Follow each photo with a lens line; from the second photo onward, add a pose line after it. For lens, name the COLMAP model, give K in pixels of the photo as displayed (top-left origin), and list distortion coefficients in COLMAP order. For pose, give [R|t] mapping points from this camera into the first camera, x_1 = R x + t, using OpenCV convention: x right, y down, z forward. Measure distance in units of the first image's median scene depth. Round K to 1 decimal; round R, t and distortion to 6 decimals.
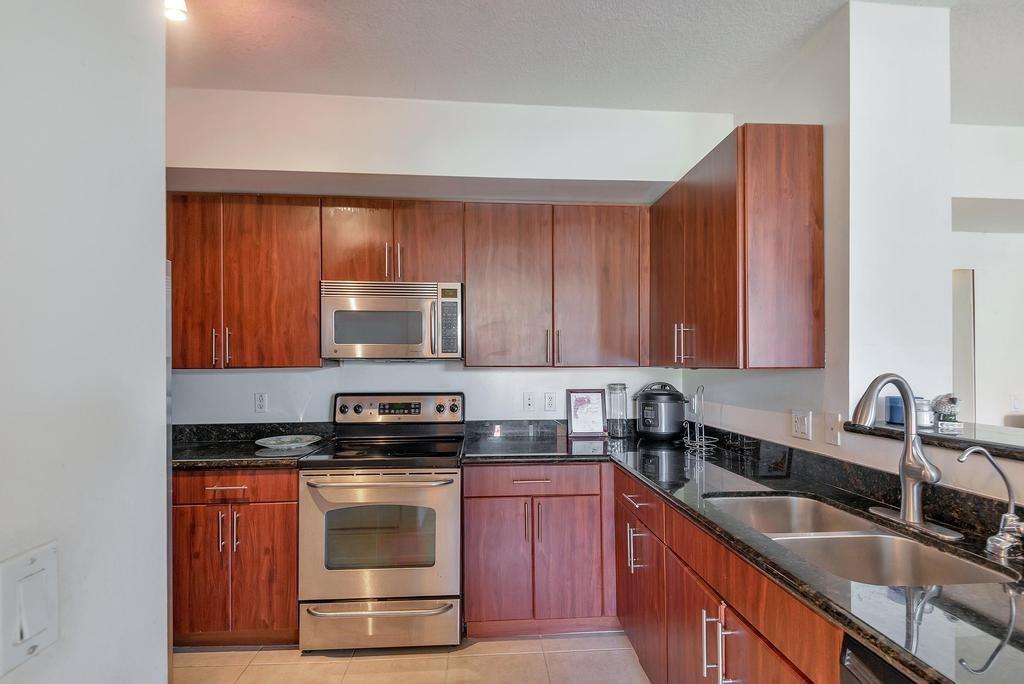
lens RADIAL K [[470.1, 0, 513.6], [0, 470.1, 367.4], [0, 0, 1]] dist [0.002182, -0.000309]
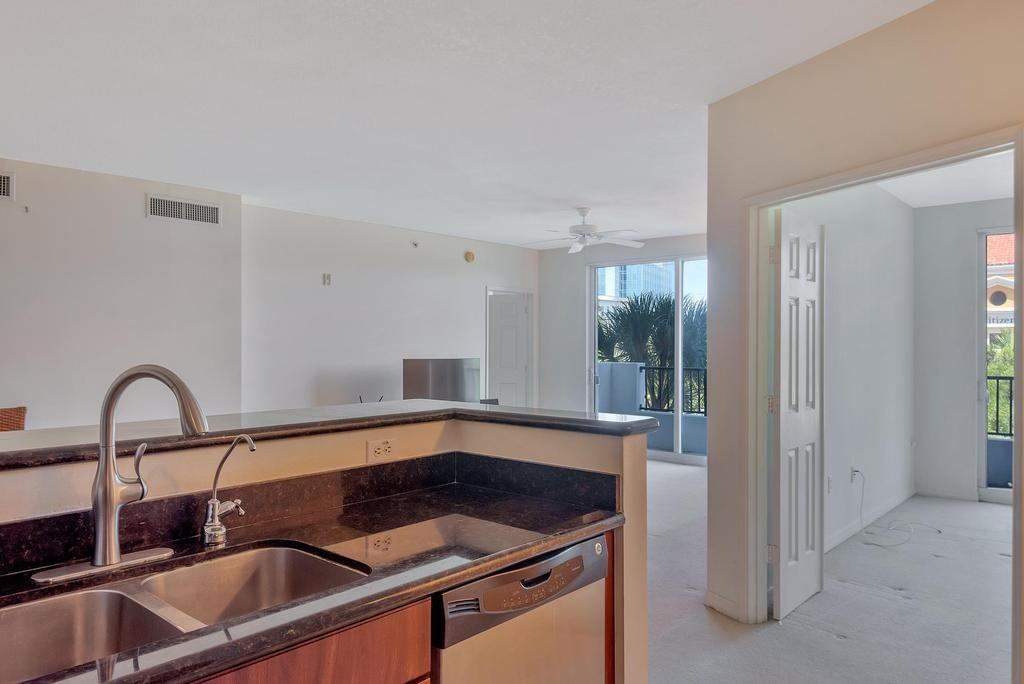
lens RADIAL K [[712.6, 0, 529.2], [0, 712.6, 343.7], [0, 0, 1]] dist [-0.003231, -0.003416]
pose [[-0.709553, 0.002847, 0.704646, -0.229695], [0.000272, 0.999993, -0.003766, -0.010514], [-0.704652, -0.002480, -0.709549, 0.701275]]
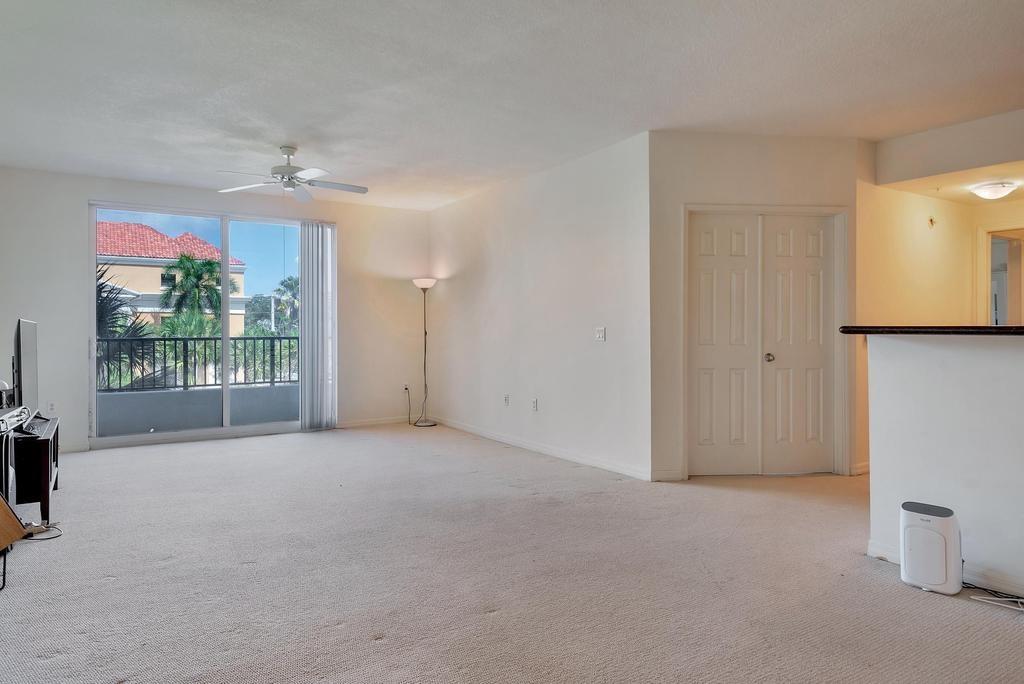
lens RADIAL K [[639.2, 0, 509.7], [0, 639.2, 329.6], [0, 0, 1]] dist [0.034808, -0.023711]
pose [[-0.883874, 0.006260, -0.467684, 1.902512], [0.005976, 0.999980, 0.002090, 0.073609], [0.467688, -0.000948, -0.883893, 0.879596]]
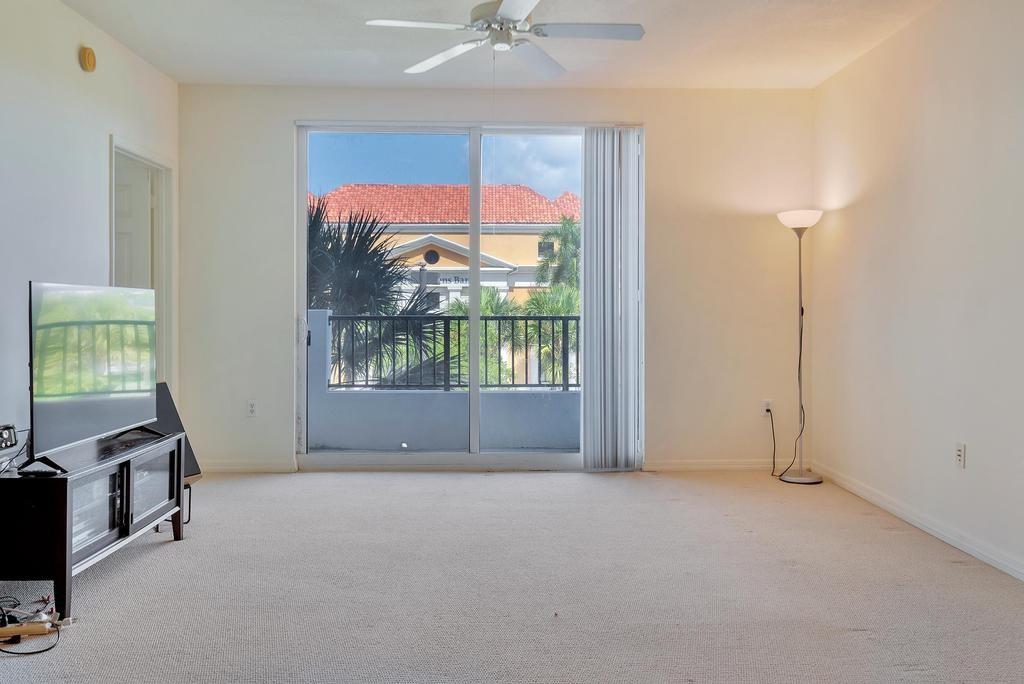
lens RADIAL K [[840.7, 0, 511.6], [0, 840.7, 303.9], [0, 0, 1]] dist [0.000903, 0.000452]
pose [[-0.998568, 0.002304, 0.053456, 1.443235], [0.002009, 0.999982, -0.005571, 0.087005], [-0.053468, -0.005455, -0.998555, 0.177577]]
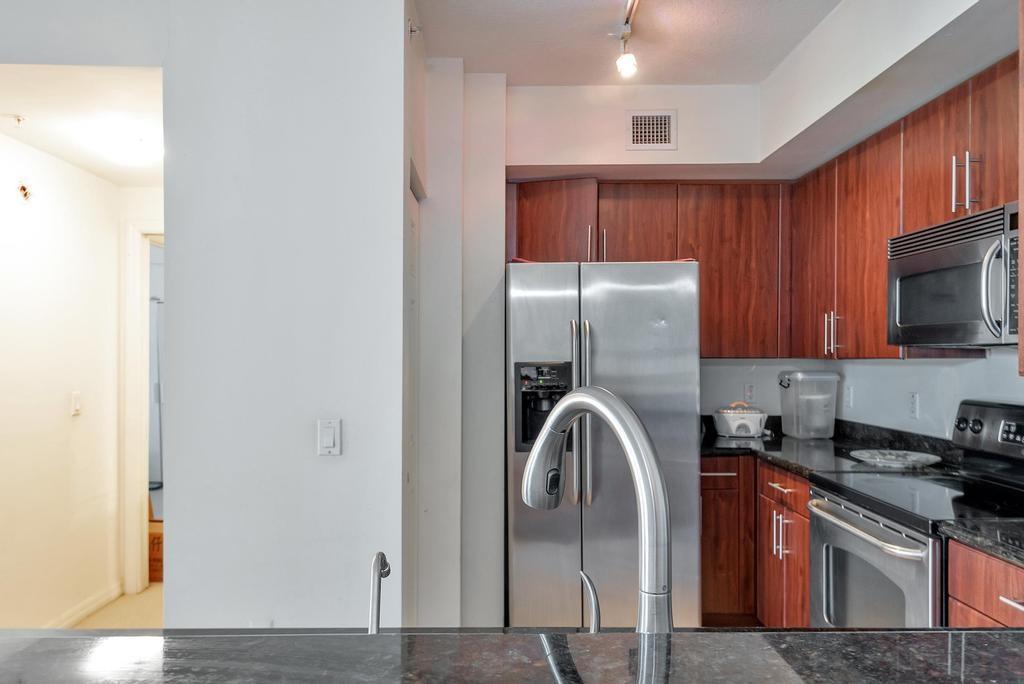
lens RADIAL K [[696.7, 0, 515.4], [0, 696.7, 366.8], [0, 0, 1]] dist [0.023344, -0.000303]
pose [[-0.063802, 0.021414, -0.997733, 0.707953], [-0.003695, 0.999758, 0.021693, -0.009716], [0.997956, 0.005070, -0.063707, 0.503220]]
